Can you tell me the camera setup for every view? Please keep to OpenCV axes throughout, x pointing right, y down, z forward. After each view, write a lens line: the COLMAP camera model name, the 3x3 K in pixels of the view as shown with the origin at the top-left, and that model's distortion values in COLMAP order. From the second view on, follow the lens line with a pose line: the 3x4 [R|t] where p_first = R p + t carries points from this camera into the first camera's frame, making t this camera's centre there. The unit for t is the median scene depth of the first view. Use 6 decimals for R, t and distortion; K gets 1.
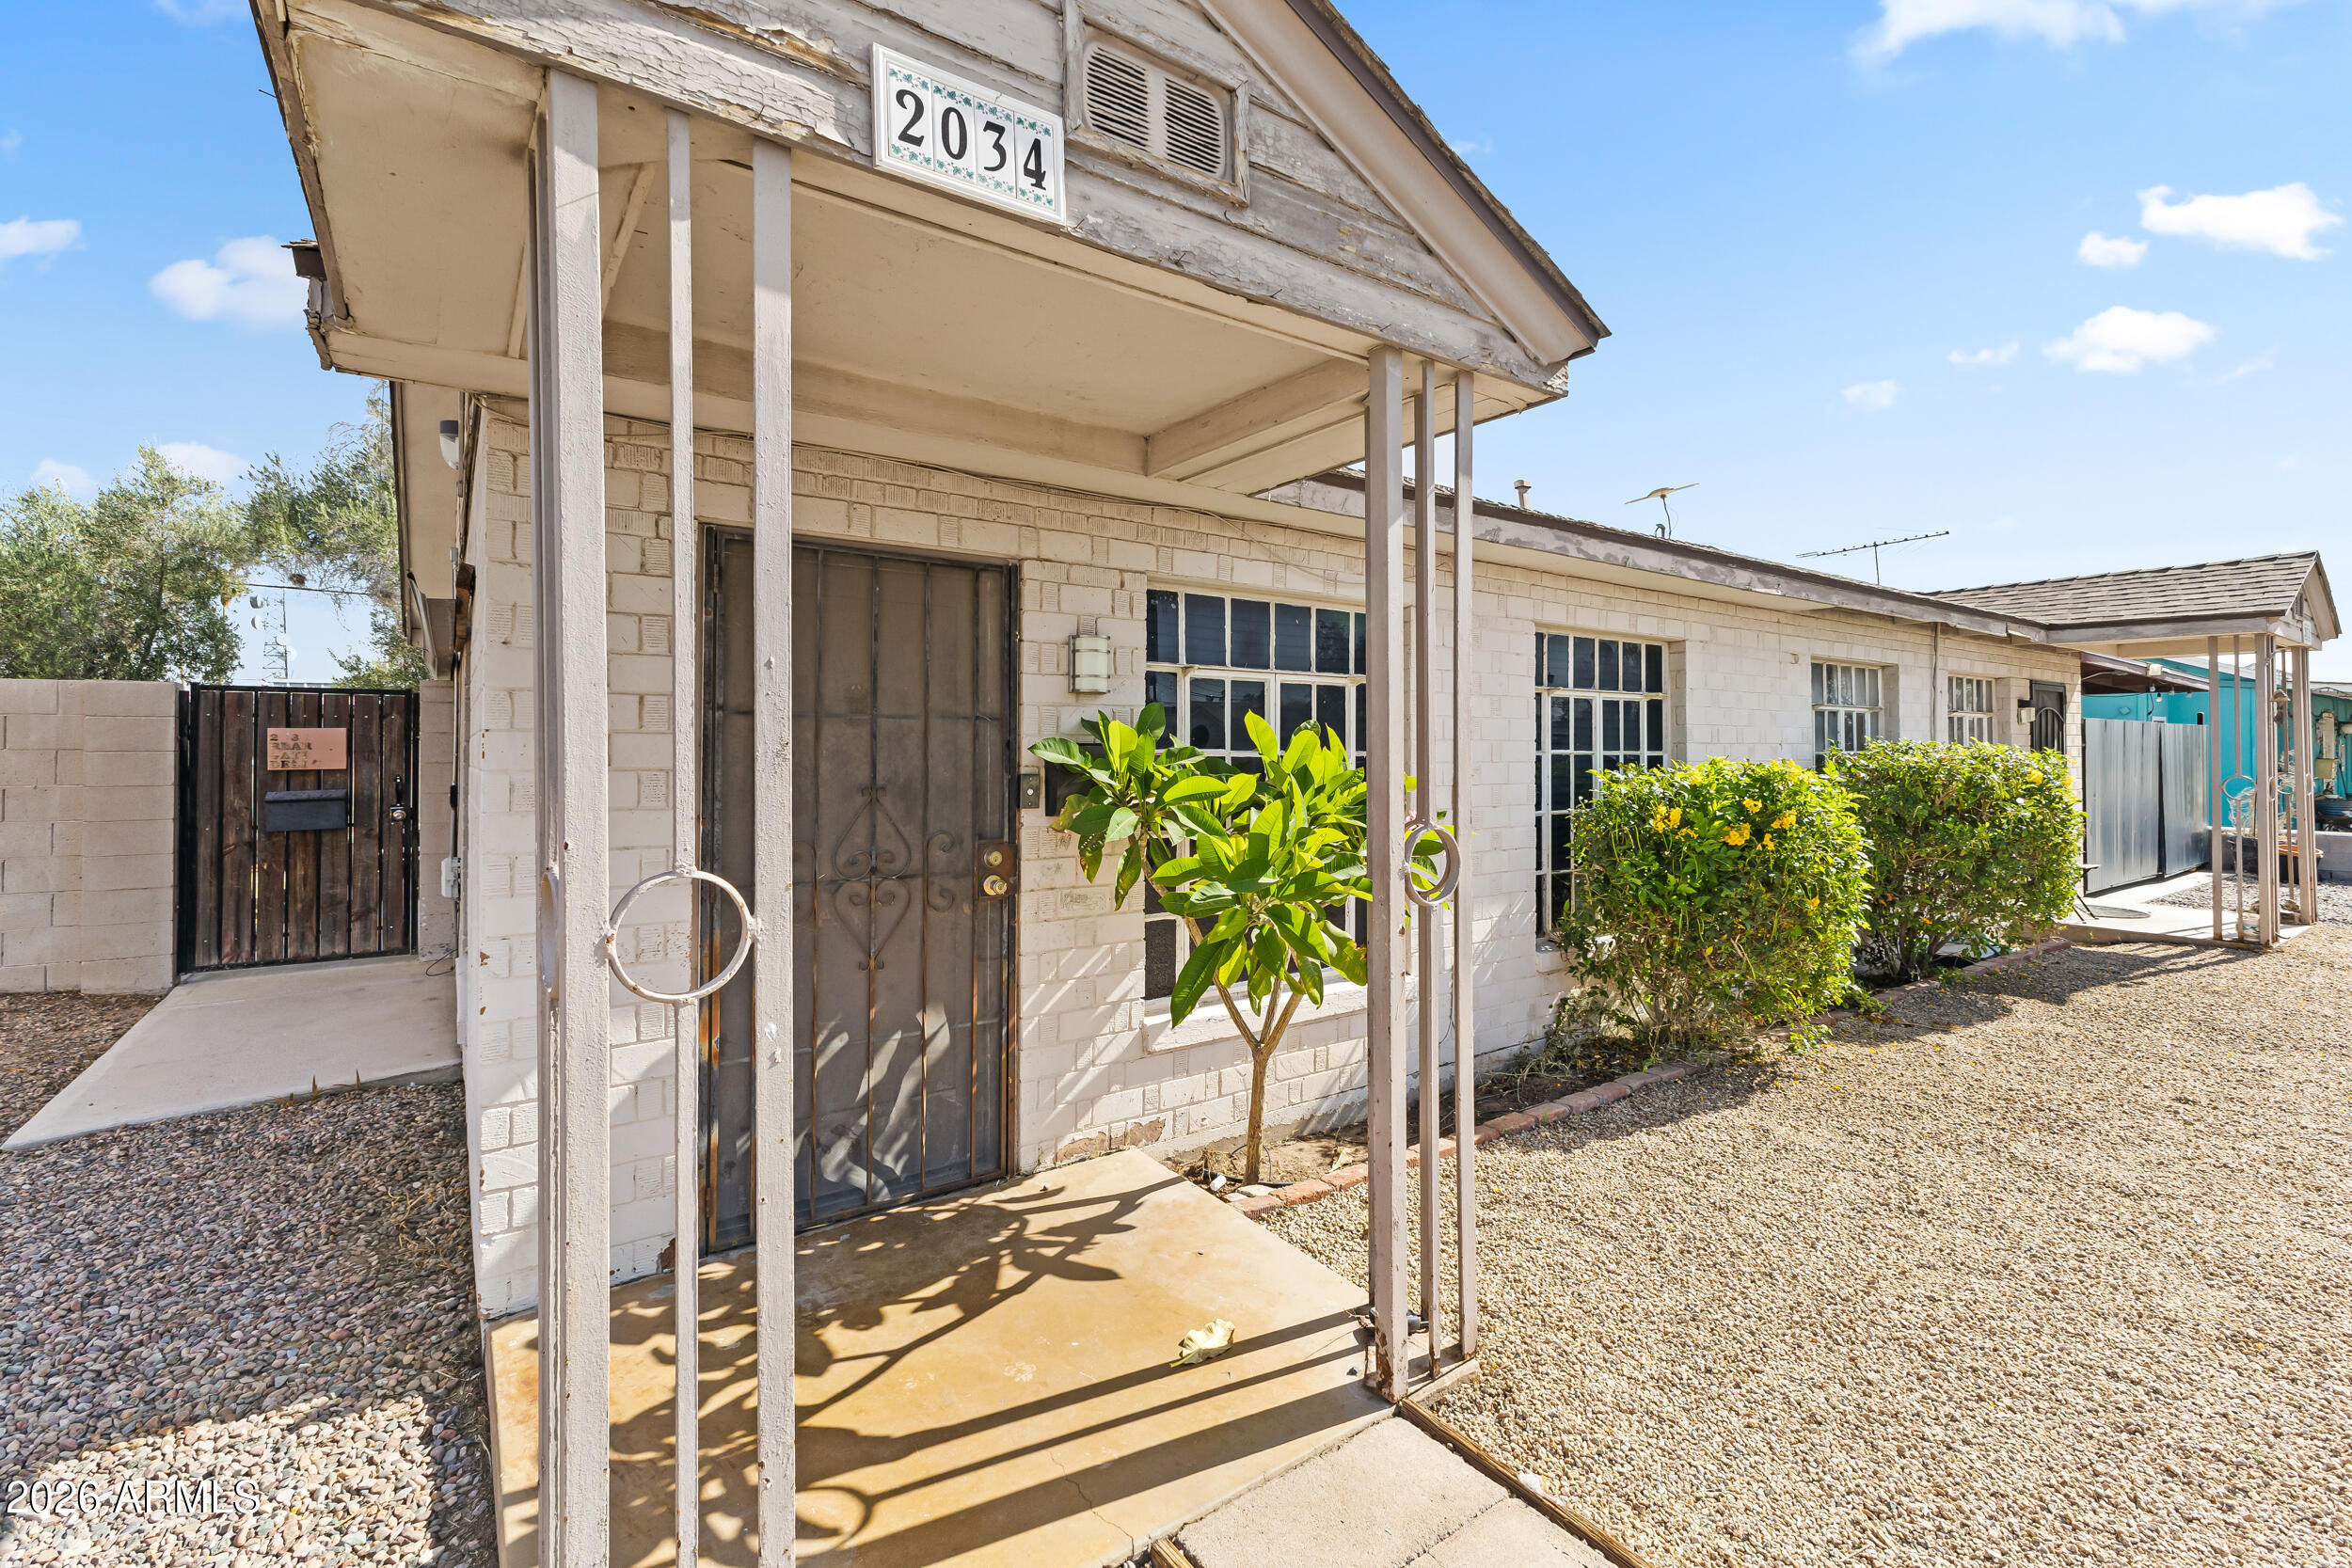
lens RADIAL K [[1025.5, 0, 1163.8], [0, 1025.5, 750.3], [0, 0, 1]] dist [-0.001969, -0.029083]
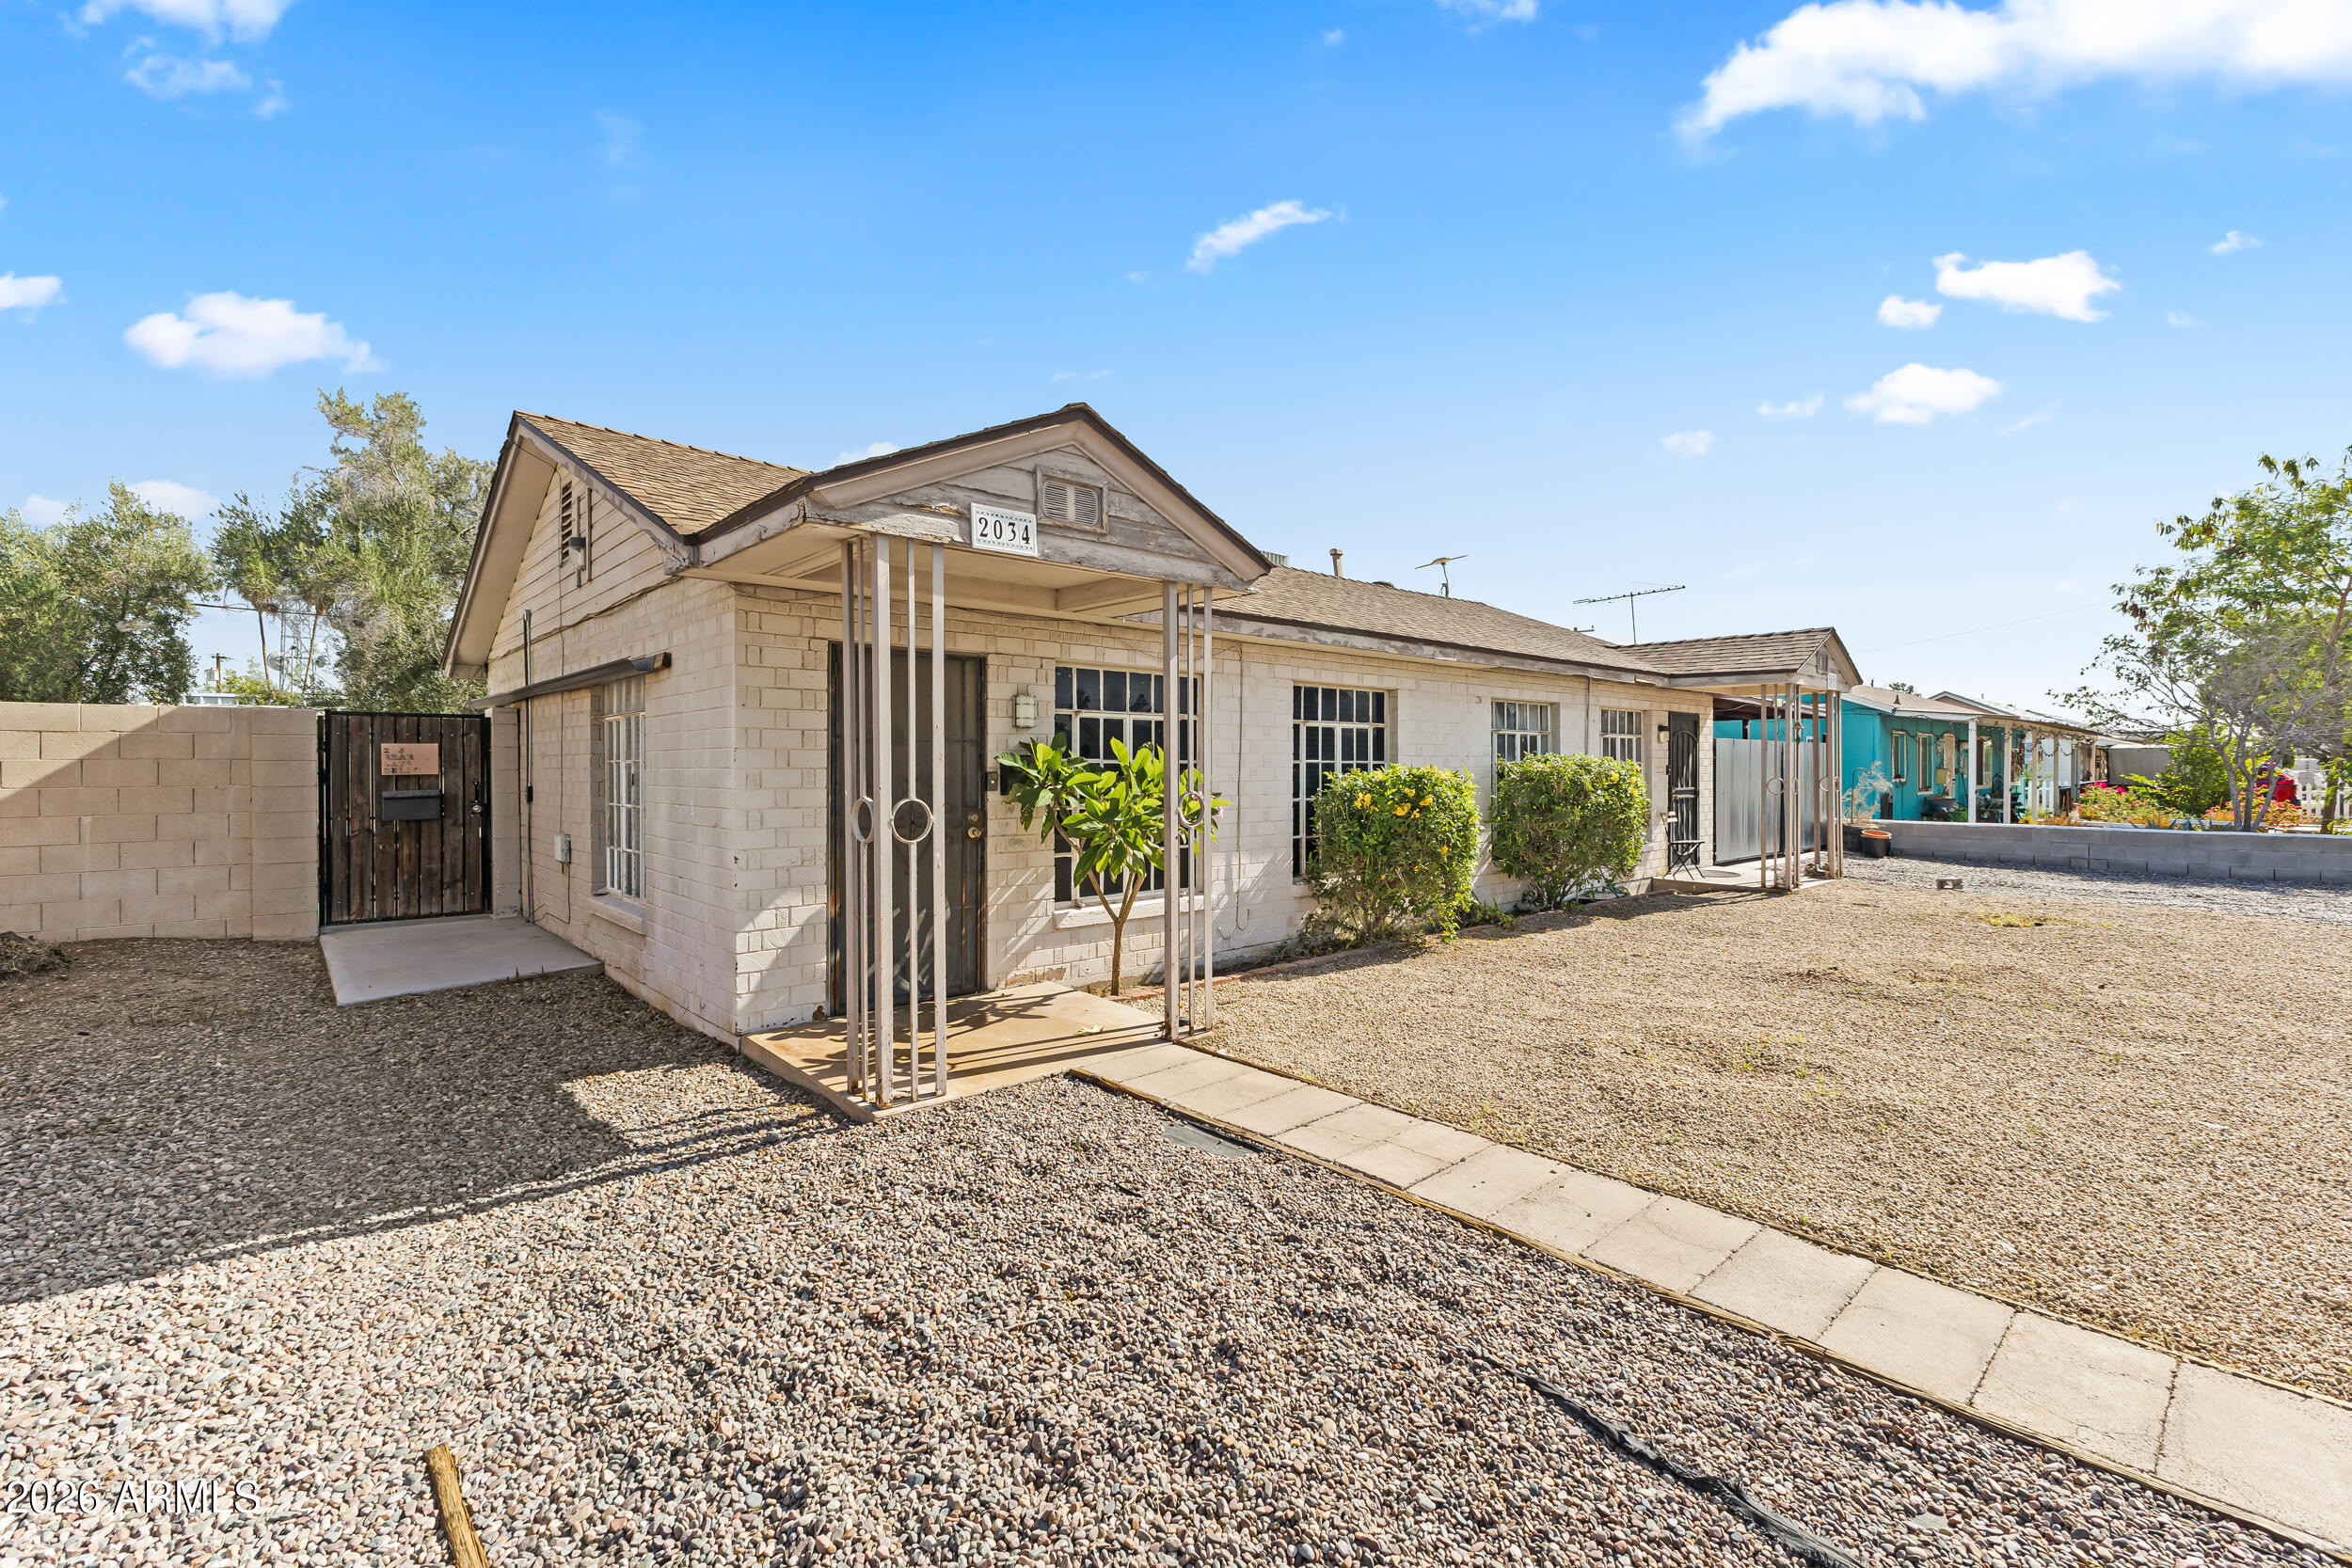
lens RADIAL K [[1007.0, 0, 1175.4], [0, 1007.0, 767.7], [0, 0, 1]] dist [0.003150, -0.000619]
pose [[0.991549, -0.000212, 0.129734, -0.032199], [-0.000230, 0.999994, 0.003397, 0.007831], [-0.129734, -0.003399, 0.991543, -0.653780]]
